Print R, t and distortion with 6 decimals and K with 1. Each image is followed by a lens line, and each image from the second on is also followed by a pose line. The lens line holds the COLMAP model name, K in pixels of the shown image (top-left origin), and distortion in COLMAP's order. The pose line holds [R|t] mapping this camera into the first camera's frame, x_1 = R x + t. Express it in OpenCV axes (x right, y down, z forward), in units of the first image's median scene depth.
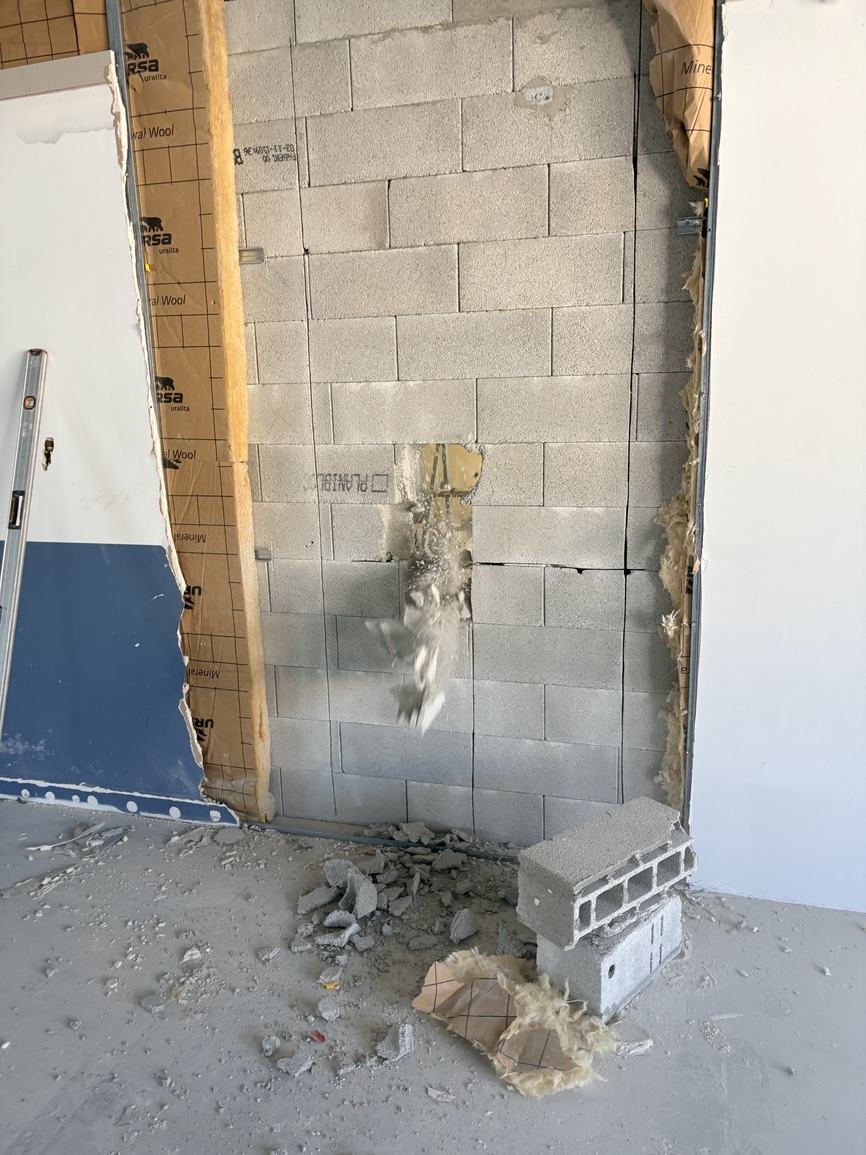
lens RADIAL K [[882.3, 0, 434.5], [0, 882.3, 584.2], [0, 0, 1]] dist [0.048971, -0.051085]
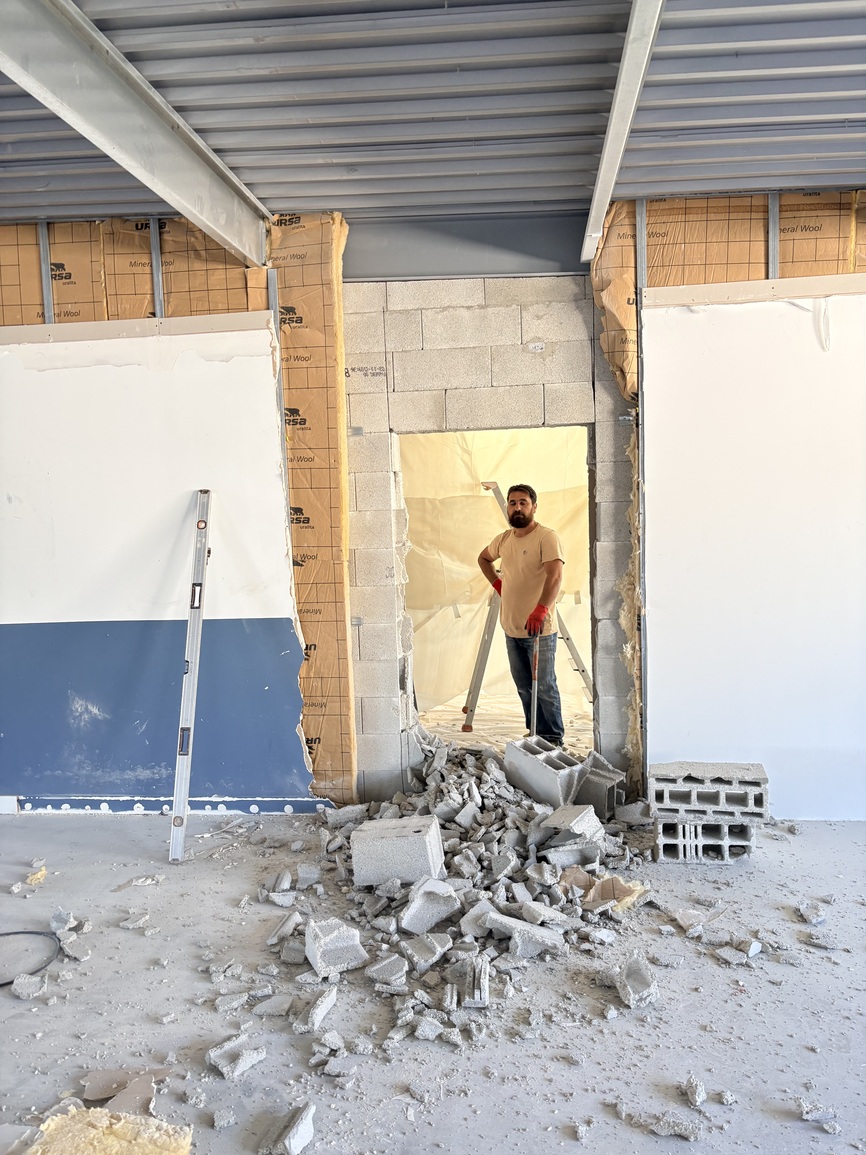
lens RADIAL K [[868.7, 0, 432.0], [0, 868.7, 579.8], [0, 0, 1]] dist [0.038935, -0.046316]
pose [[0.984900, -0.025377, 0.171253, -0.350250], [0.047538, 0.990817, -0.126576, 0.097863], [-0.166468, 0.132806, 0.977062, -0.514967]]
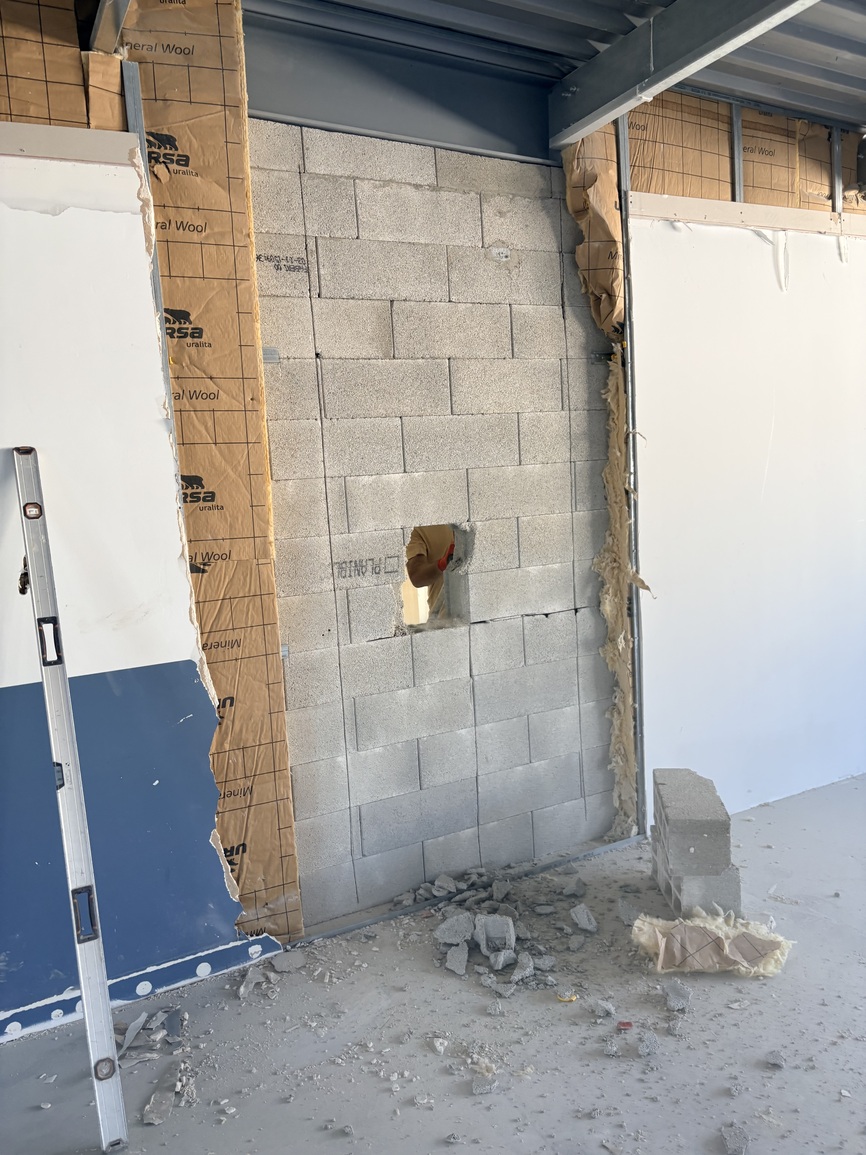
lens RADIAL K [[874.9, 0, 425.3], [0, 874.9, 584.9], [0, 0, 1]] dist [0.019743, -0.006678]
pose [[0.721646, -0.108349, 0.683731, -0.804848], [0.194814, 0.979545, -0.050390, -0.029025], [-0.664286, 0.169564, 0.727992, 0.201648]]
